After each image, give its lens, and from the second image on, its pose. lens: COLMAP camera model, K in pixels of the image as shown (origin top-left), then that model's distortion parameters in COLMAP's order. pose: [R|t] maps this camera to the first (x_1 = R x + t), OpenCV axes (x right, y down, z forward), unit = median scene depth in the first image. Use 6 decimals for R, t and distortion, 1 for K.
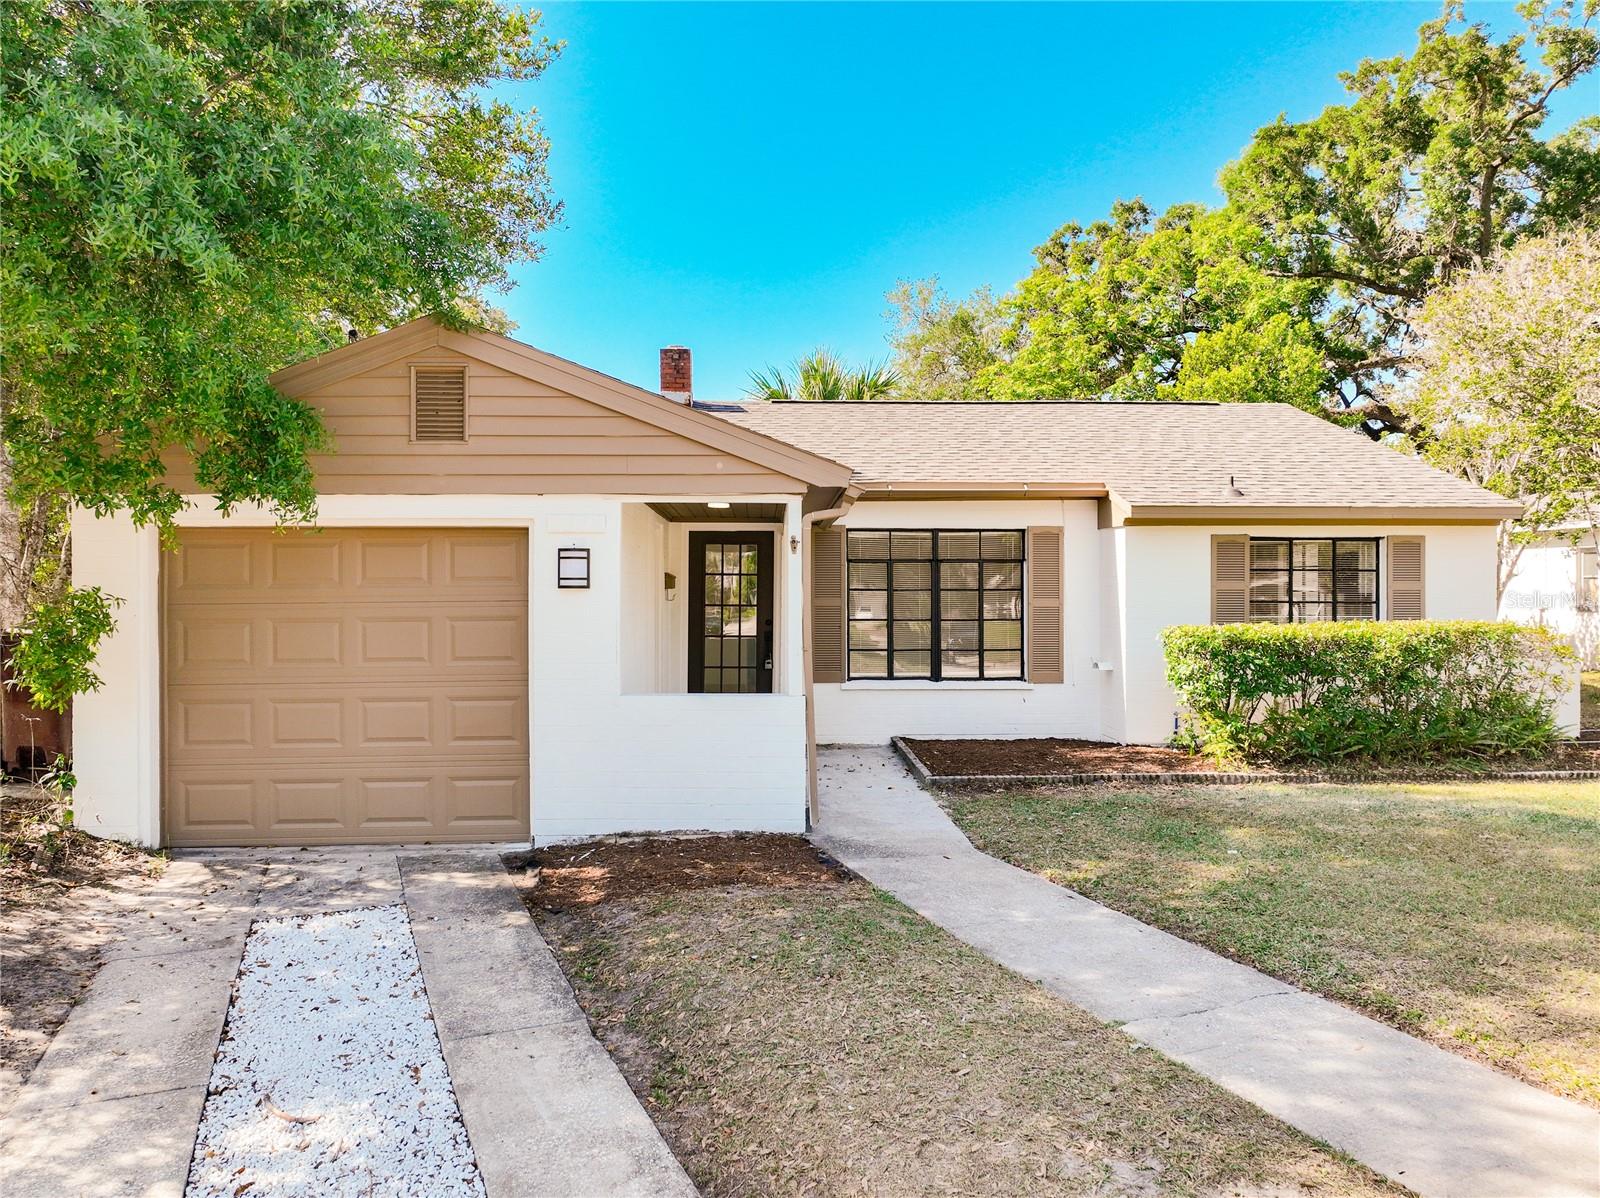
lens RADIAL K [[1149.9, 0, 801.6], [0, 1149.9, 591.2], [0, 0, 1]] dist [0.001485, 0.007254]
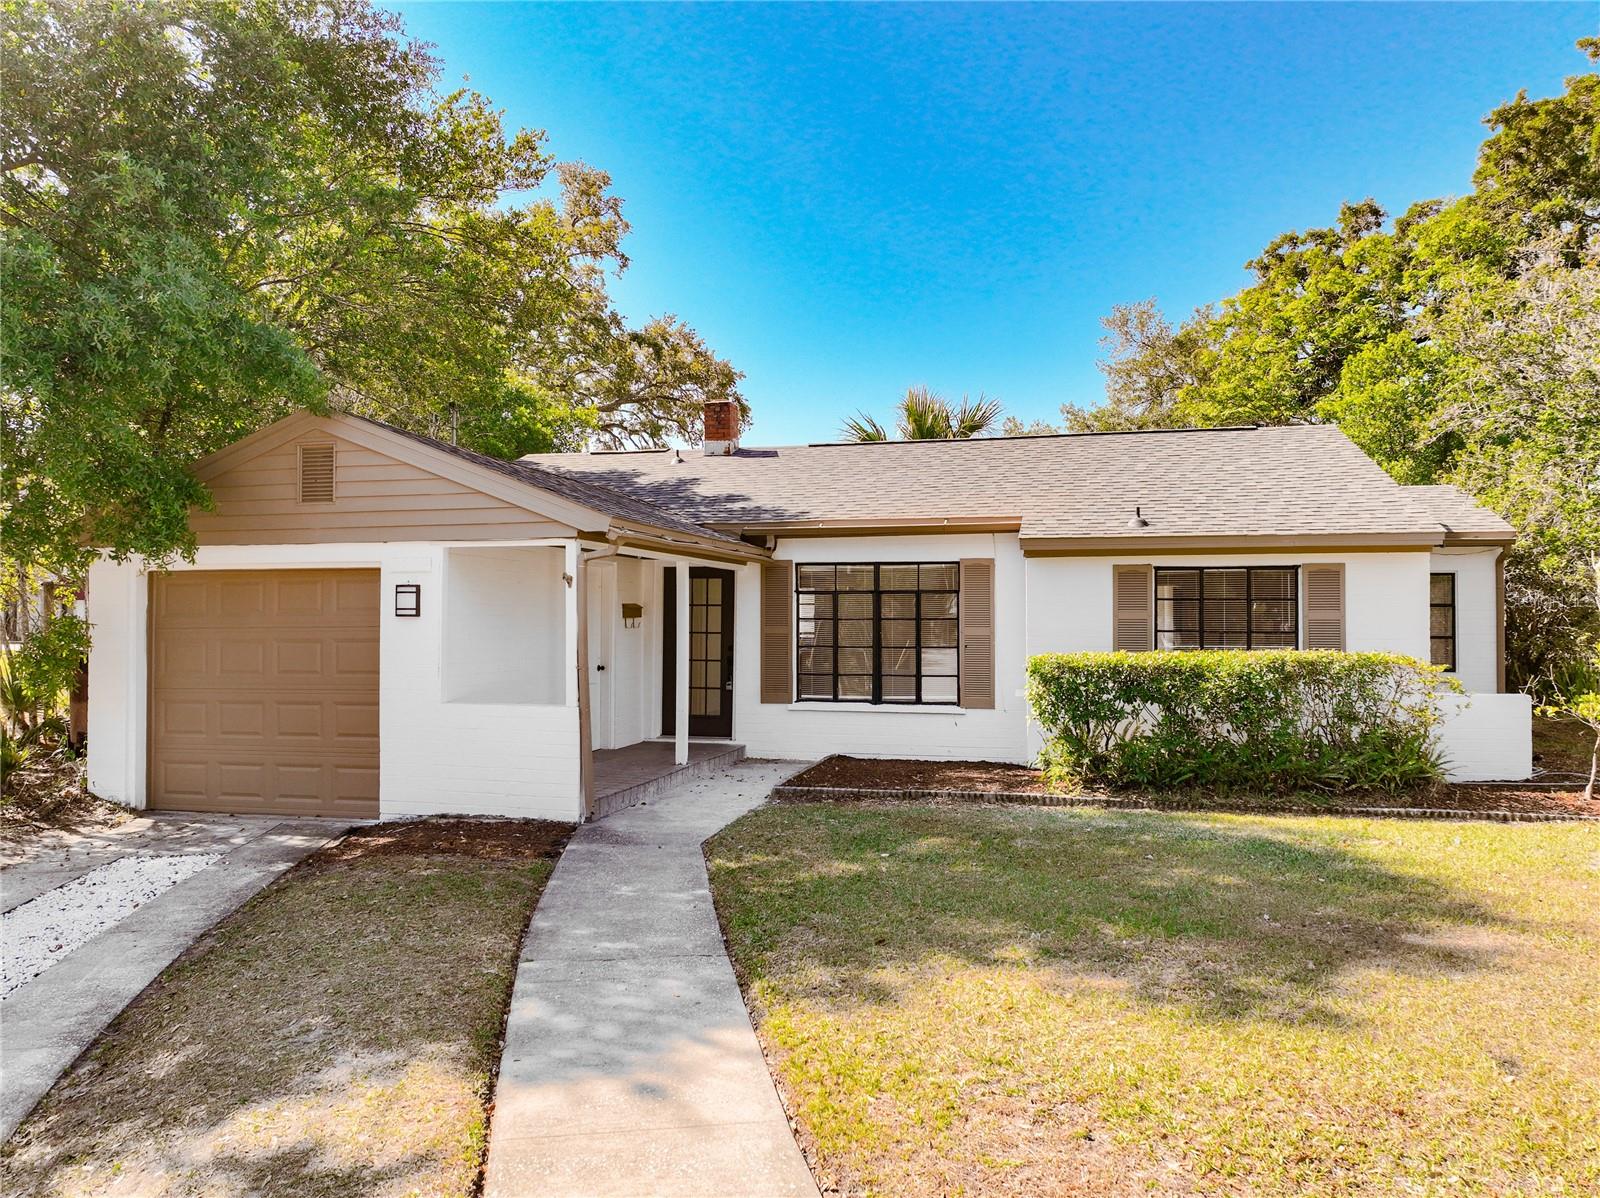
lens RADIAL K [[1151.4, 0, 800.0], [0, 1151.4, 599.0], [0, 0, 1]] dist [-0.002432, 0.021248]
pose [[0.958920, -0.003982, -0.283647, 0.543863], [-0.001722, 0.999801, -0.019860, 0.002438], [0.283670, 0.019533, 0.958723, -0.078470]]
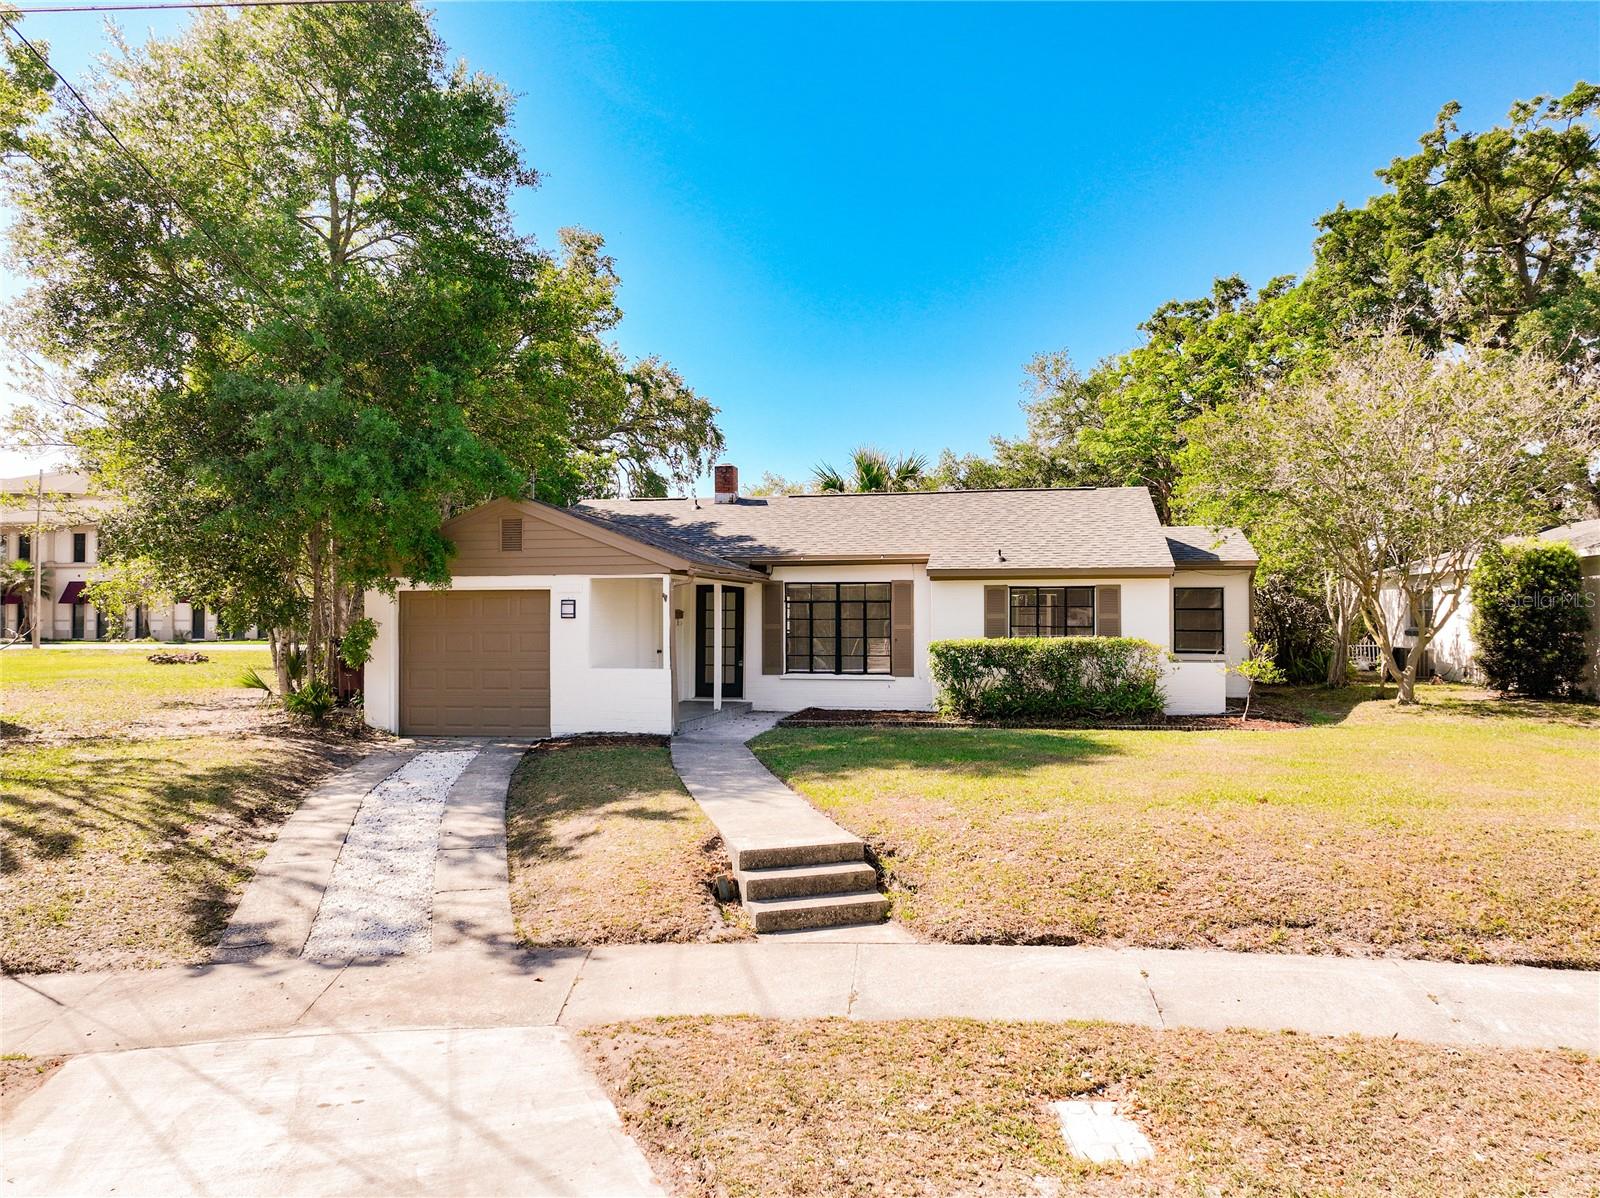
lens RADIAL K [[1157.1, 0, 803.7], [0, 1157.1, 600.8], [0, 0, 1]] dist [-0.001320, 0.000331]
pose [[0.970211, -0.005062, -0.242208, 0.726116], [0.000548, 0.999825, -0.018698, 0.005380], [0.242260, 0.018009, 0.970044, -0.960291]]
